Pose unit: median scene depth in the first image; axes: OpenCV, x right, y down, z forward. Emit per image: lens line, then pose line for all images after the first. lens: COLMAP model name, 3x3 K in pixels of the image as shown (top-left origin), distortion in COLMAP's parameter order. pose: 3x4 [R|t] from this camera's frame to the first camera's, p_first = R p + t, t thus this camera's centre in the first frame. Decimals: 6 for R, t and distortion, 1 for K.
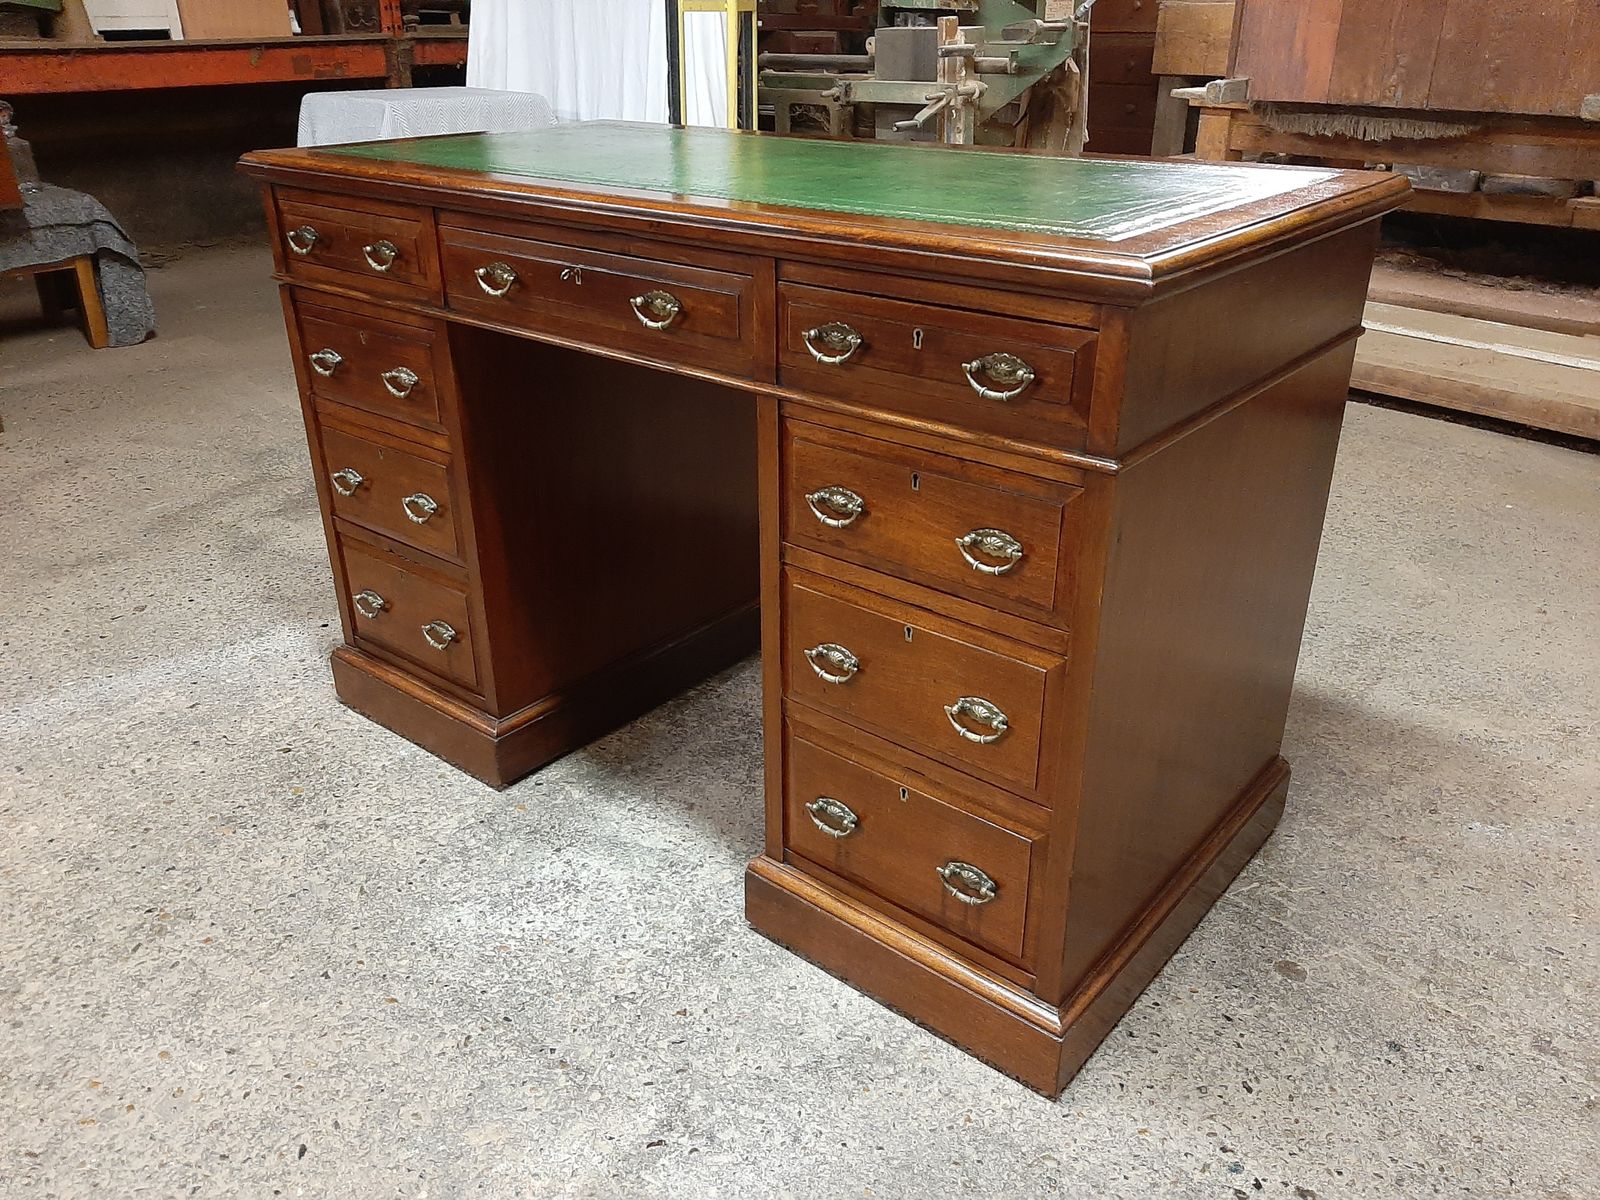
lens RADIAL K [[1245.3, 0, 800.0], [0, 1245.3, 600.0], [0, 0, 1]] dist [0.079757, -0.163661]
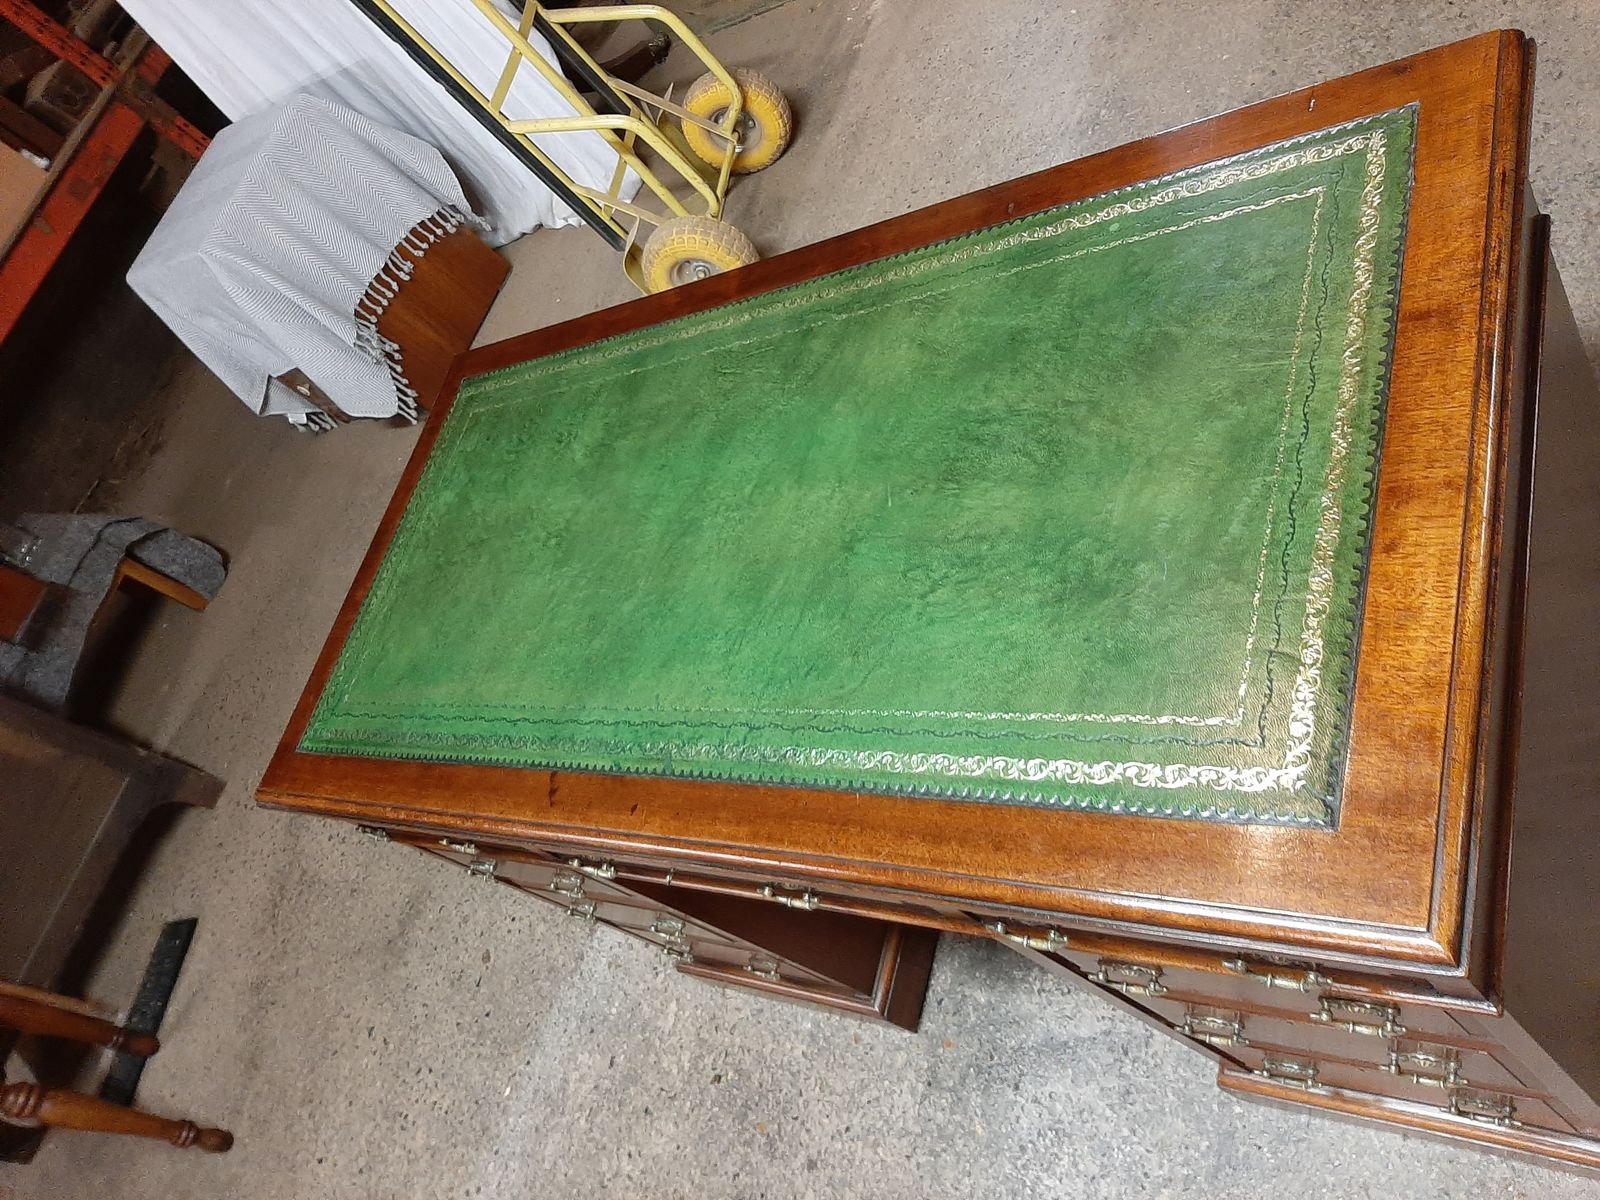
lens RADIAL K [[1259.9, 0, 800.4], [0, 1259.9, 585.1], [0, 0, 1]] dist [0.042881, -0.106946]
pose [[0.751255, -0.602210, -0.270110, 0.215091], [0.659844, 0.694524, 0.286779, -0.549288], [0.014896, -0.393675, 0.919129, 0.289308]]
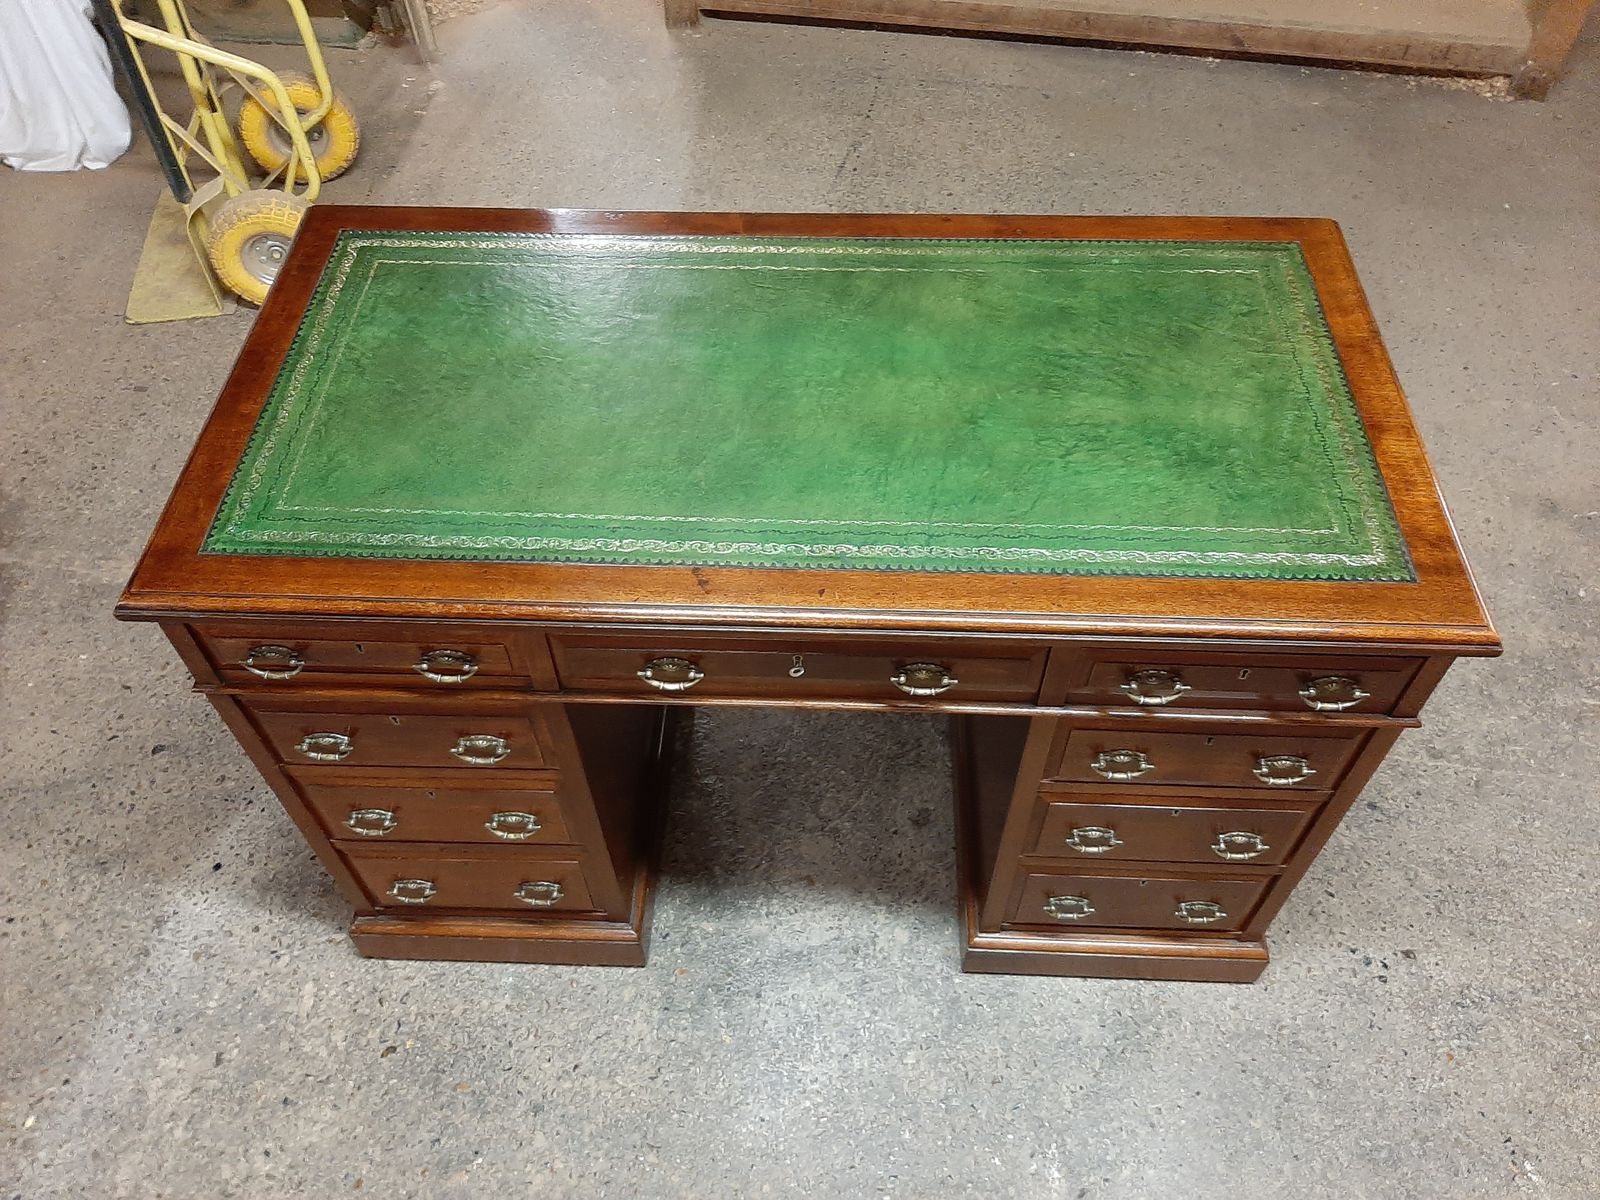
lens RADIAL K [[1245.3, 0, 800.0], [0, 1245.3, 600.0], [0, 0, 1]] dist [0.079757, -0.163661]
pose [[0.791980, -0.477229, 0.380815, -0.489733], [0.259461, 0.827676, 0.497626, -0.728925], [-0.552673, -0.295304, 0.779326, 0.274686]]
